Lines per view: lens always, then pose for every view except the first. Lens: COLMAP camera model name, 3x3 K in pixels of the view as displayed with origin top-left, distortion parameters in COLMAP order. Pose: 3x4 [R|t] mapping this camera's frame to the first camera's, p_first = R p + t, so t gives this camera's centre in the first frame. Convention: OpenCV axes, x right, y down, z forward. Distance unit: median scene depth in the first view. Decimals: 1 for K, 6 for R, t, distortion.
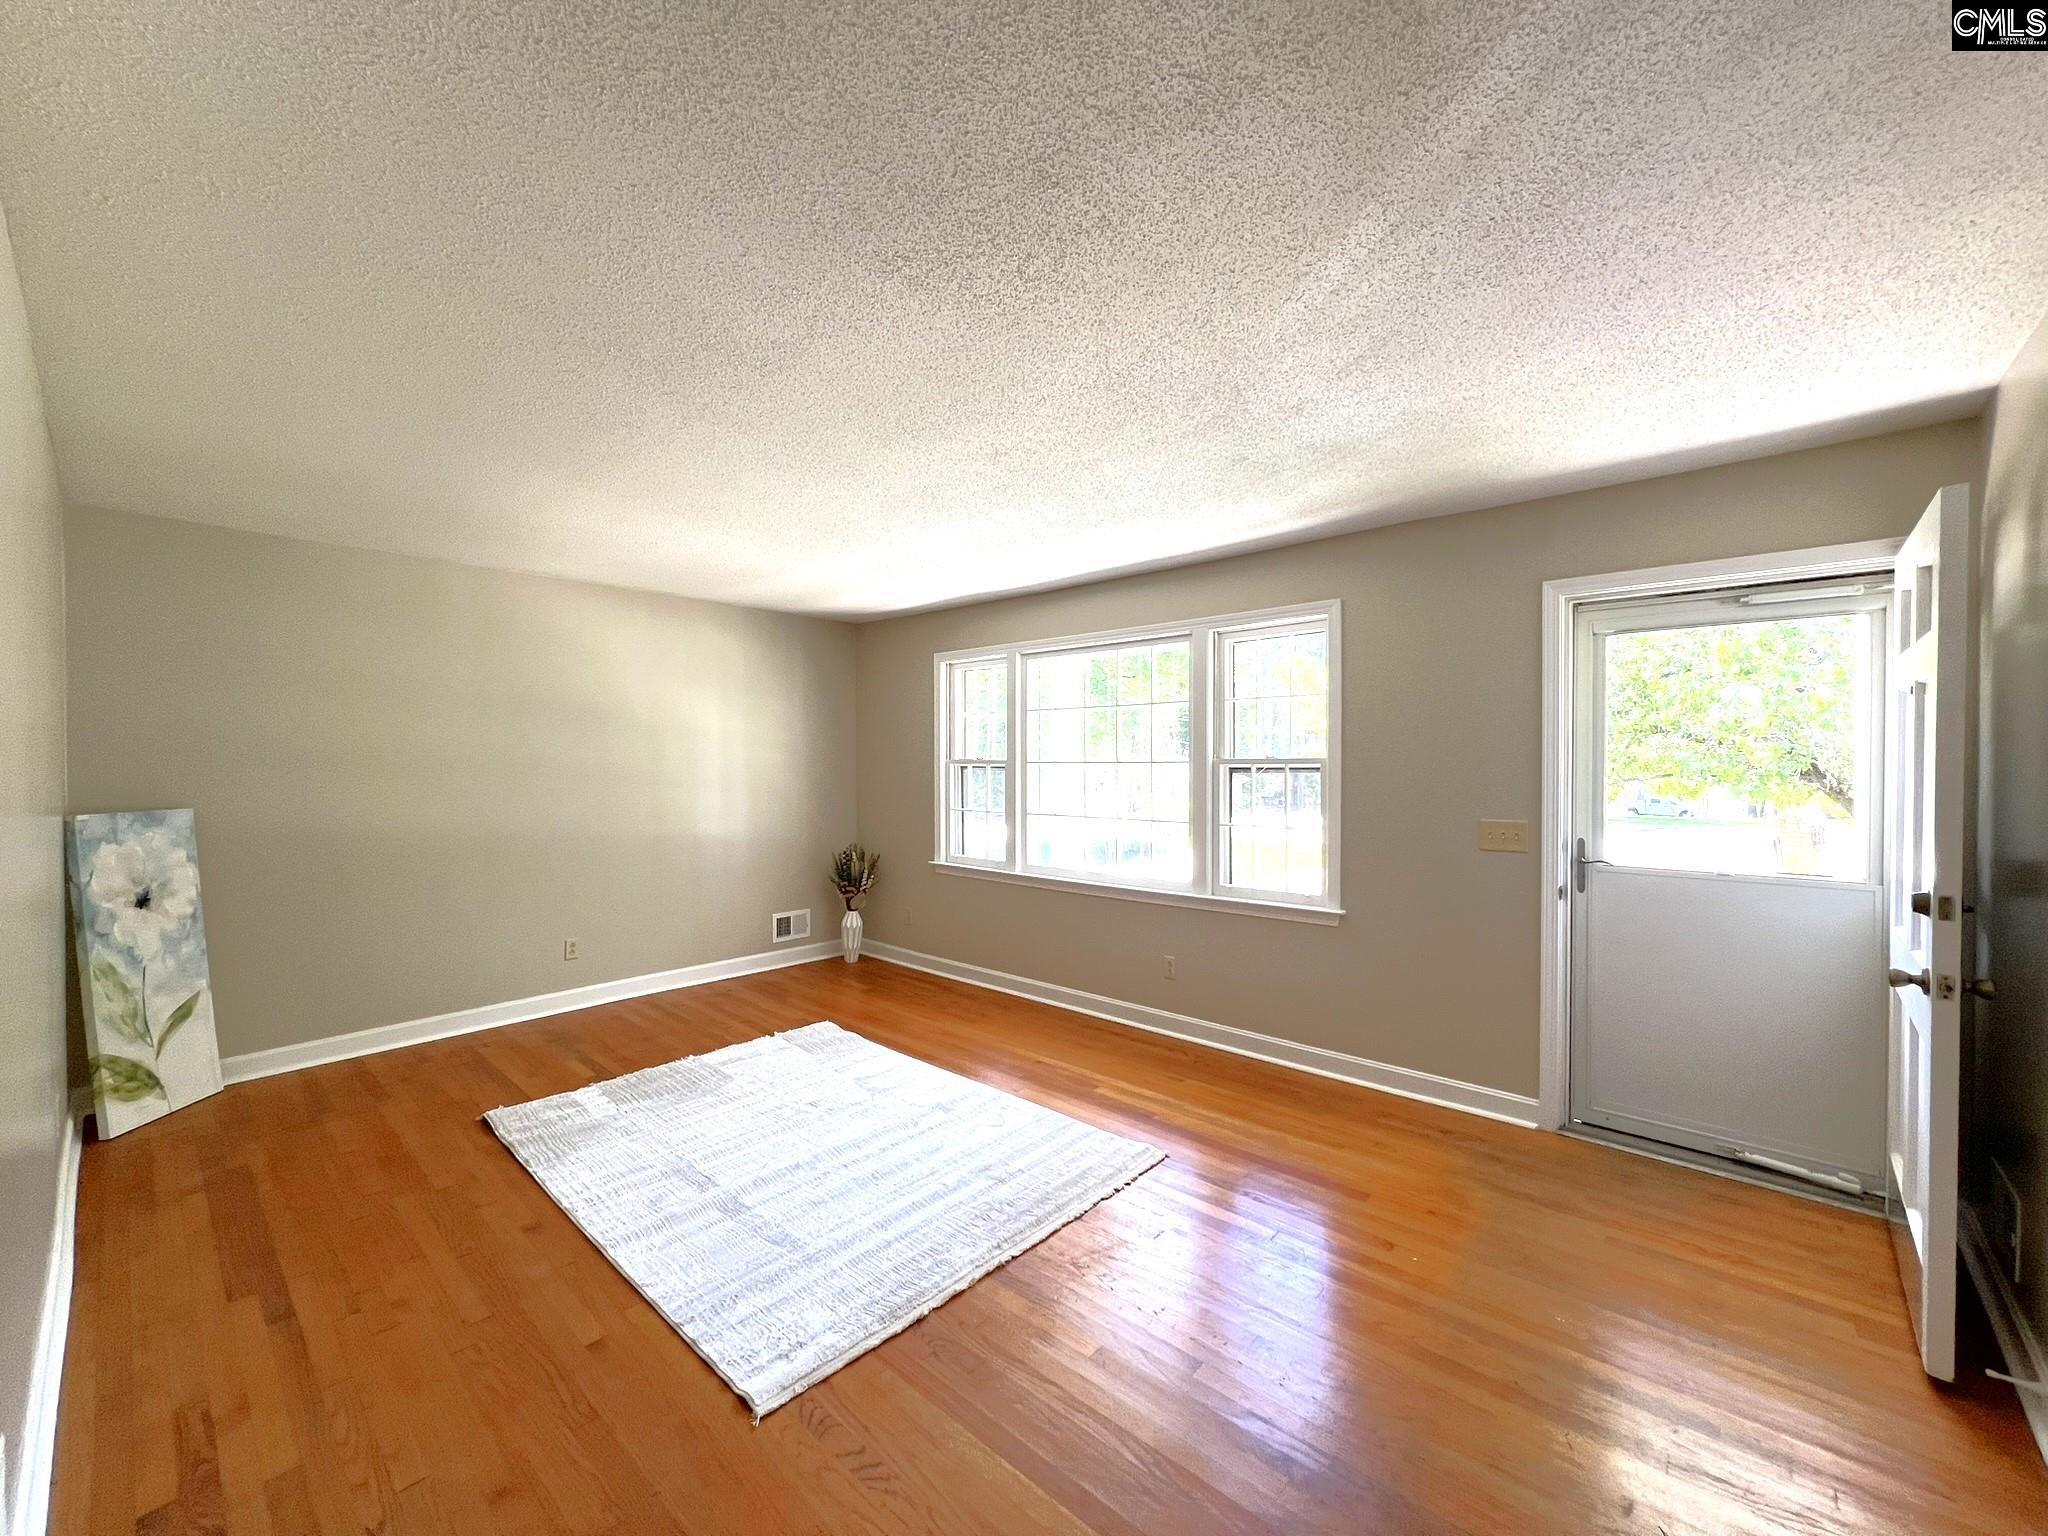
lens RADIAL K [[816.0, 0, 1024.0], [0, 816.0, 768.0], [0, 0, 1]] dist [-0.001418, 0.000135]
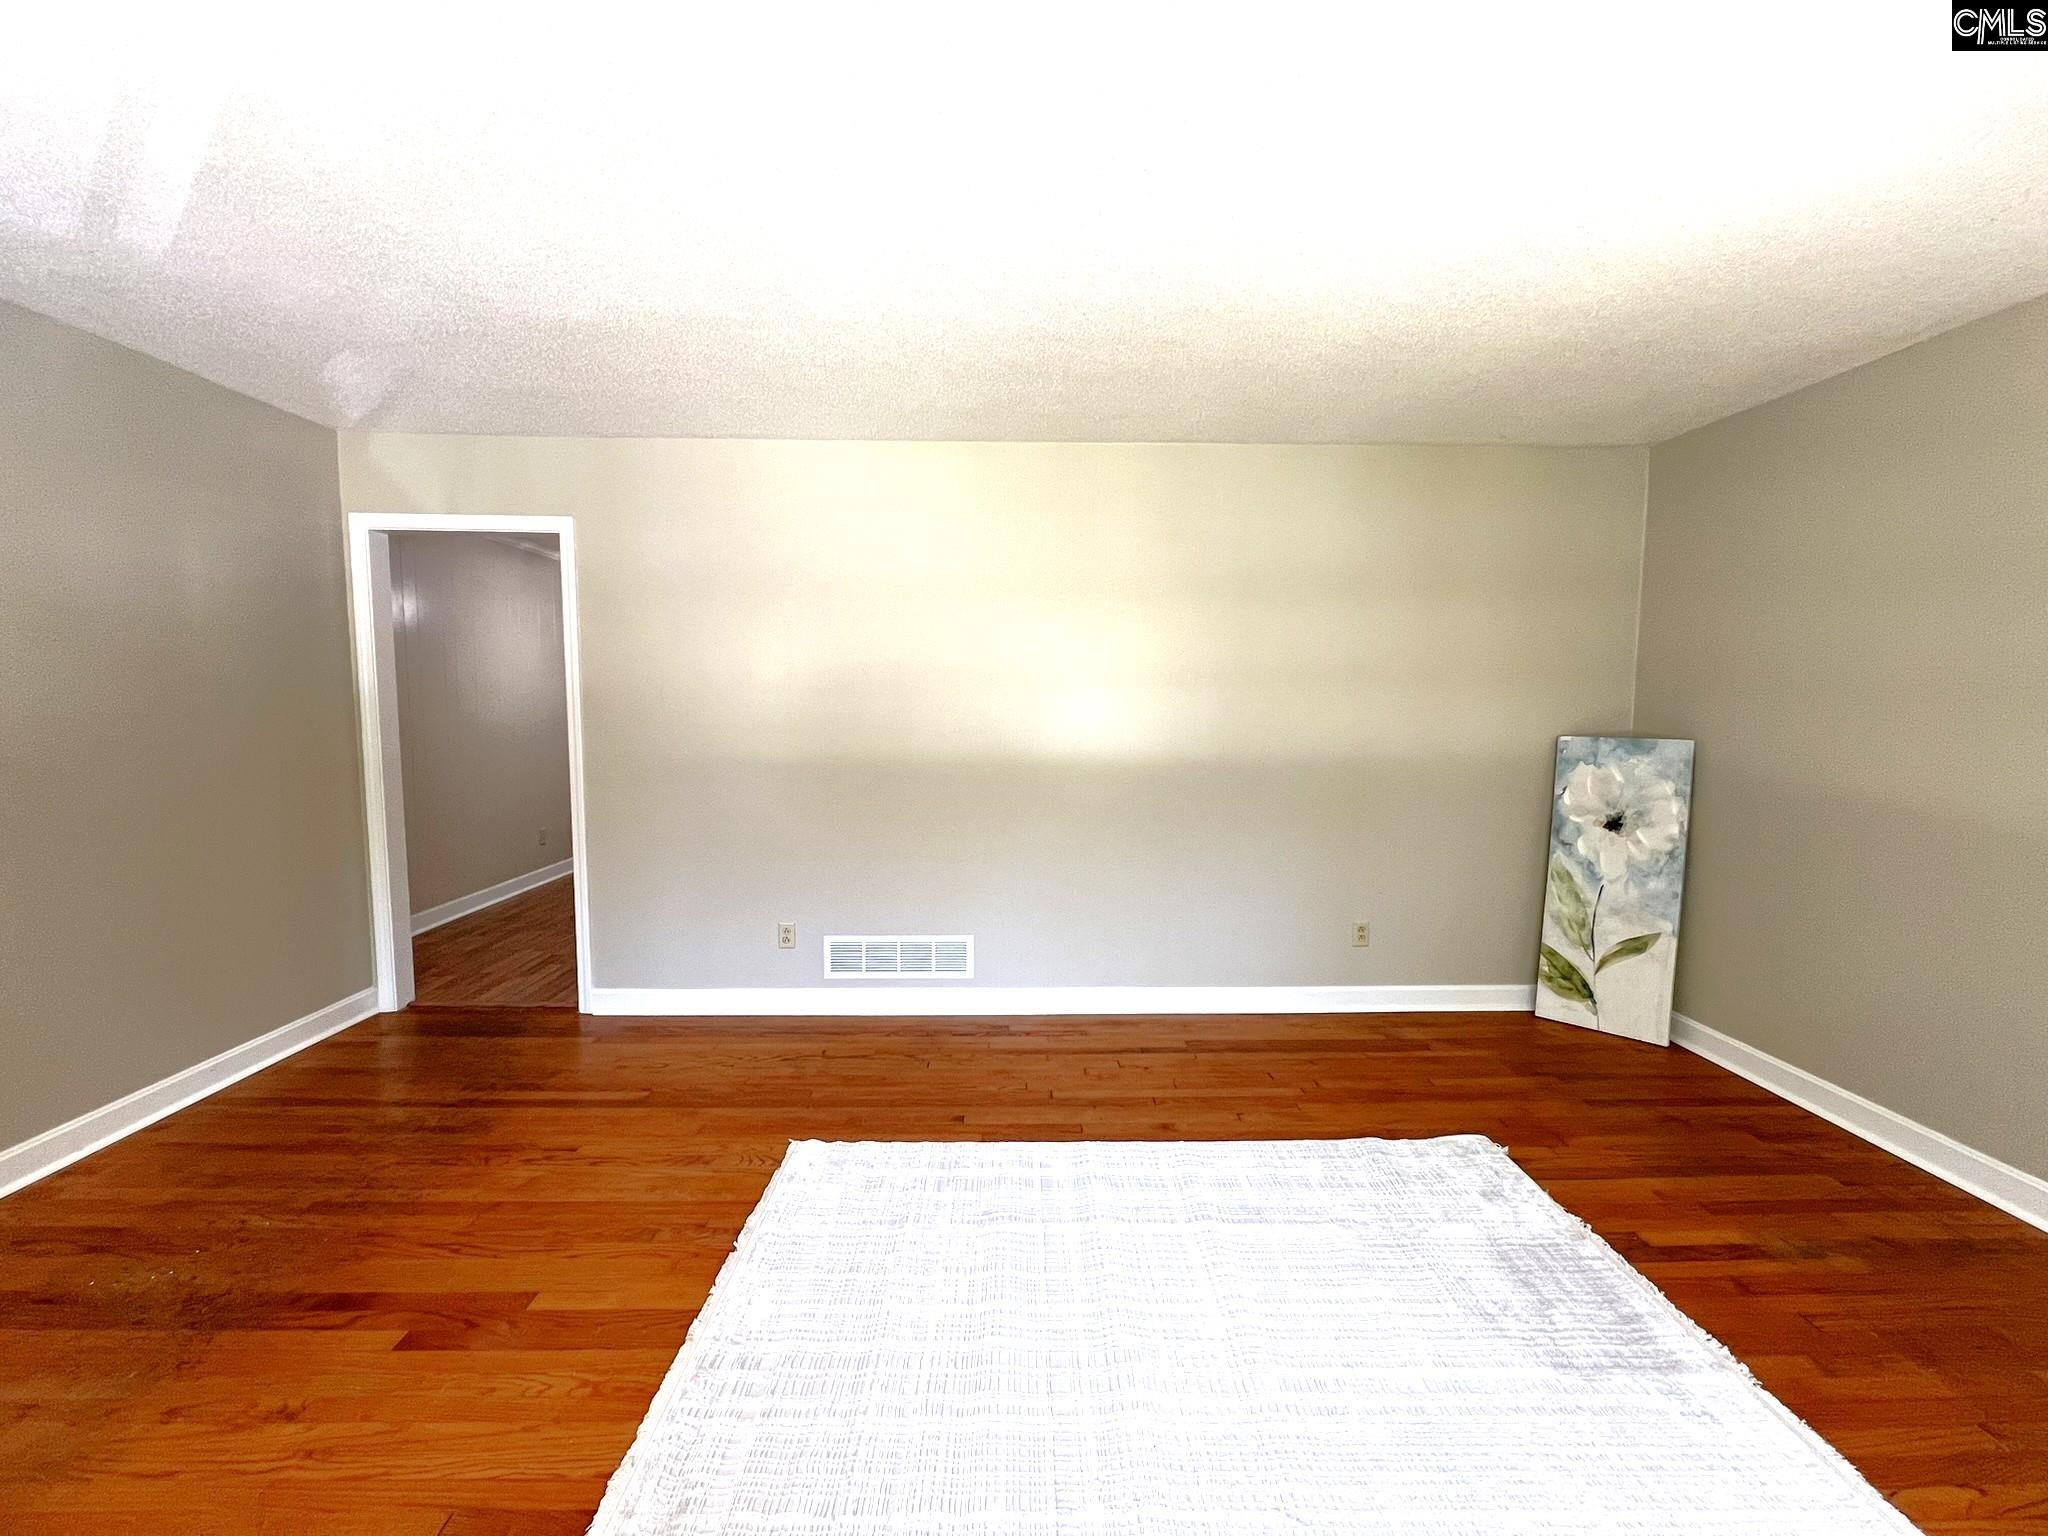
lens RADIAL K [[816.0, 0, 1024.0], [0, 816.0, 768.0], [0, 0, 1]] dist [-0.001418, 0.000135]
pose [[-0.729817, 0.052838, -0.681598, 0.165922], [-0.013774, 0.995670, 0.091934, 0.006586], [0.683504, 0.076484, -0.725929, 1.188874]]
